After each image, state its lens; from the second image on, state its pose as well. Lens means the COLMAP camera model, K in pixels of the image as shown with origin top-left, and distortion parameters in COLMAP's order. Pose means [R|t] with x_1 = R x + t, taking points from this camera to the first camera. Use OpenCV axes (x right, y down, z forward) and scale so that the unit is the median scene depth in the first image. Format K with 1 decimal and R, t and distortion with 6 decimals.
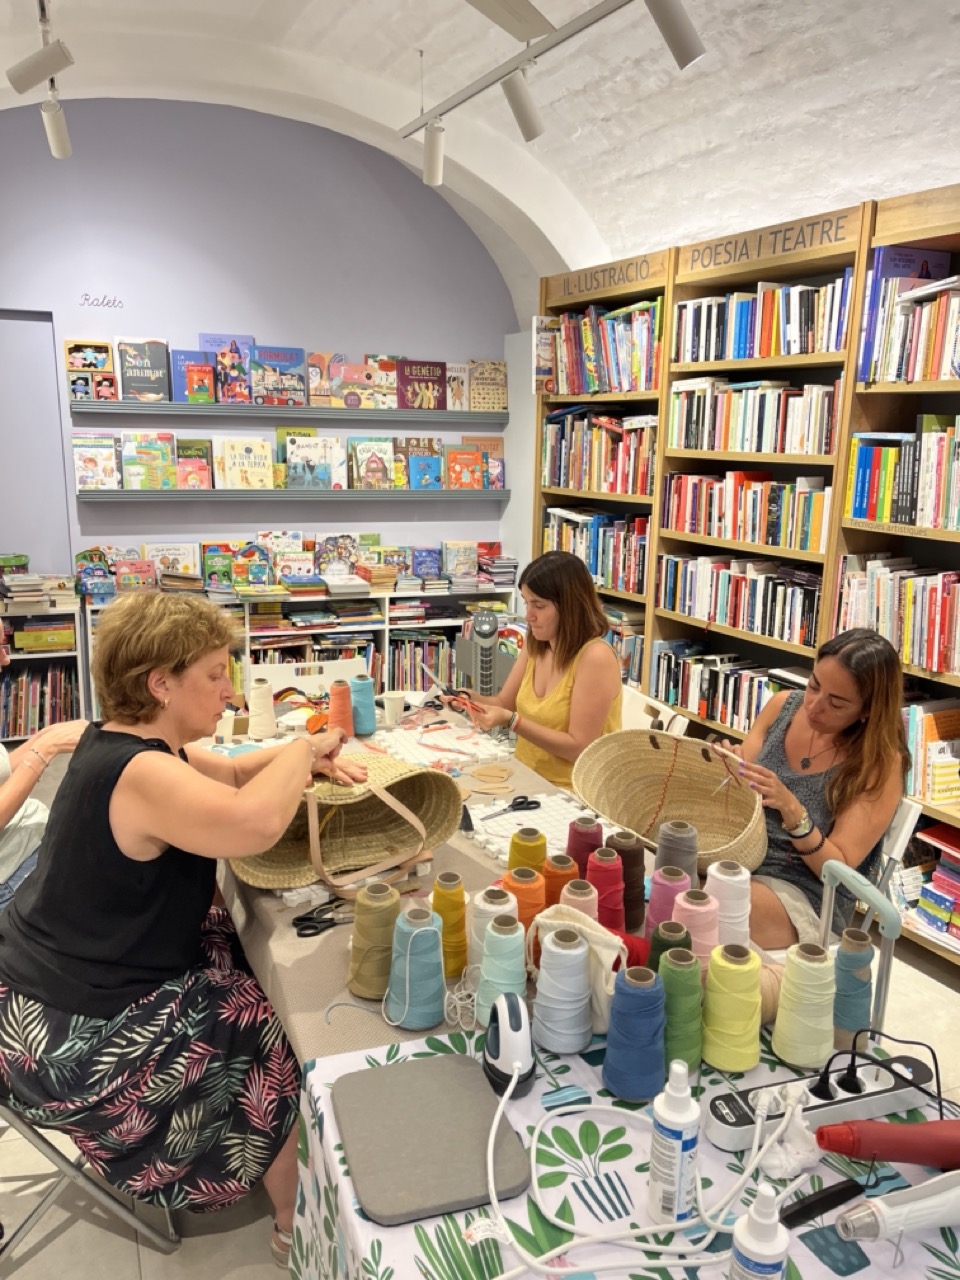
lens RADIAL K [[1085.1, 0, 481.3], [0, 1085.1, 646.1], [0, 0, 1]] dist [0.042743, -0.081617]
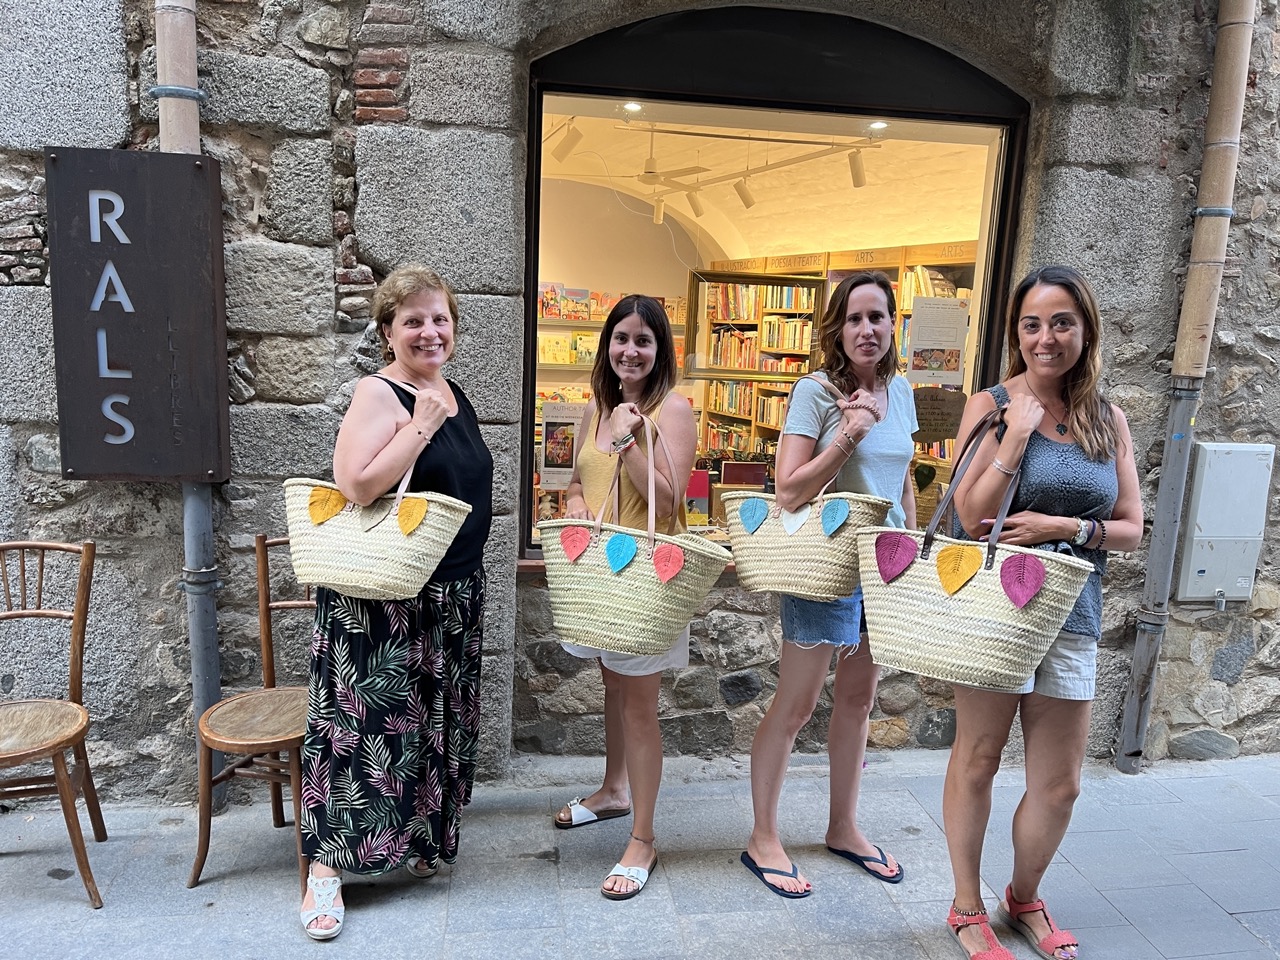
lens RADIAL K [[1085.1, 0, 636.6], [0, 1085.1, 483.1], [0, 0, 1]] dist [0.042743, -0.081617]
pose [[0.996968, 0.035686, -0.069142, 0.082399], [-0.039481, 0.997743, -0.054323, 0.214608], [0.067048, 0.056888, 0.996127, -1.147122]]
